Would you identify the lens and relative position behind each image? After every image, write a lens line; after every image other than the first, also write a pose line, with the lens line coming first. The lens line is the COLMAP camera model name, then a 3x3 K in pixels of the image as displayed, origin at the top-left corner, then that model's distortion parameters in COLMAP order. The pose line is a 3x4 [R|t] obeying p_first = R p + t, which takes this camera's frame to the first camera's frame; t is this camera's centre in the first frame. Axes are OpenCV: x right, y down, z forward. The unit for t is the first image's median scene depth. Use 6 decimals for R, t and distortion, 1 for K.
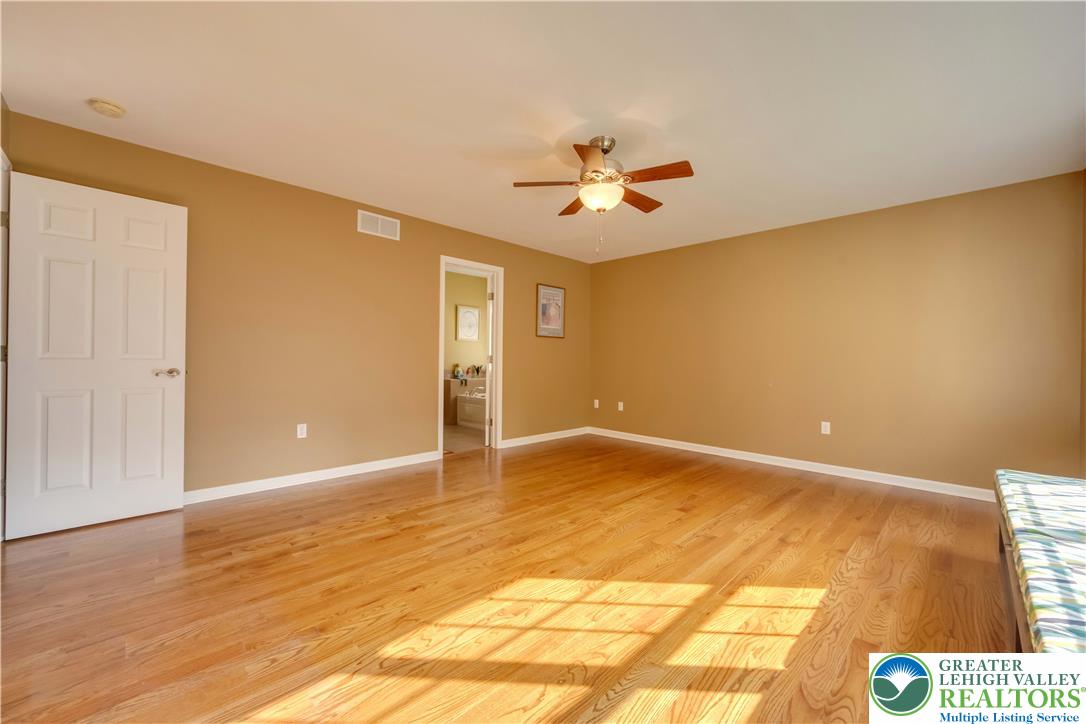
lens RADIAL K [[424.8, 0, 537.5], [0, 424.8, 360.6], [0, 0, 1]] dist [0.010736, 0.000093]
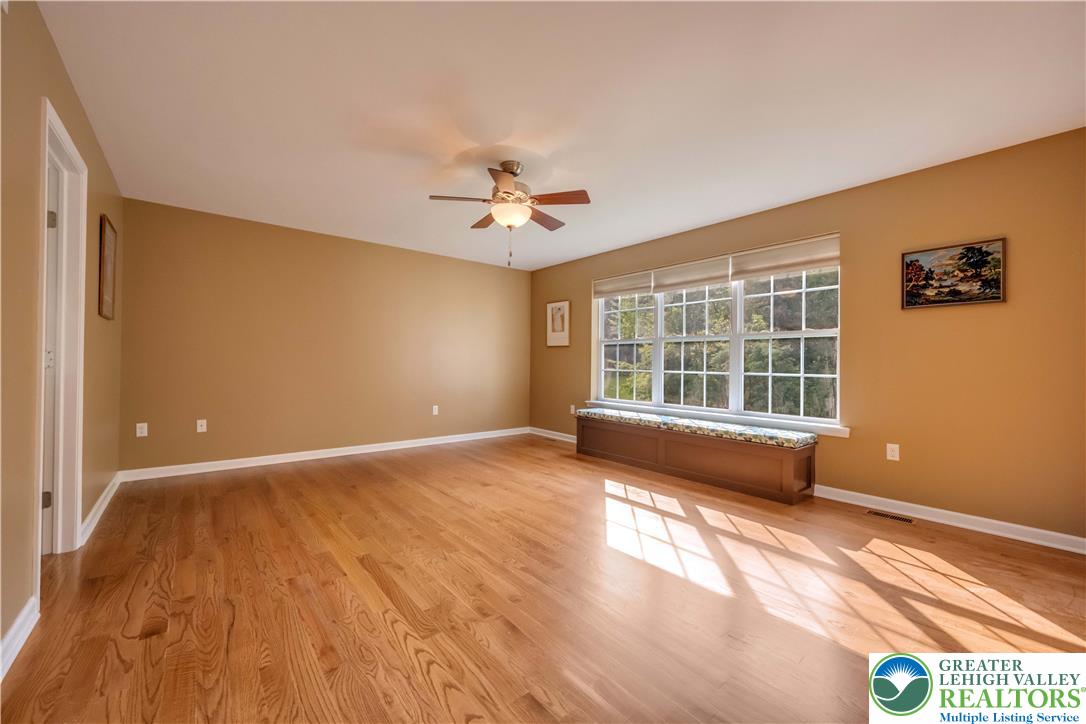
lens RADIAL K [[424.8, 0, 537.5], [0, 424.8, 360.6], [0, 0, 1]] dist [0.010736, 0.000093]
pose [[0.094695, -0.008502, 0.995470, -0.938987], [-0.010515, 0.999899, 0.009540, -0.022489], [-0.995451, -0.011370, 0.094596, 0.809352]]
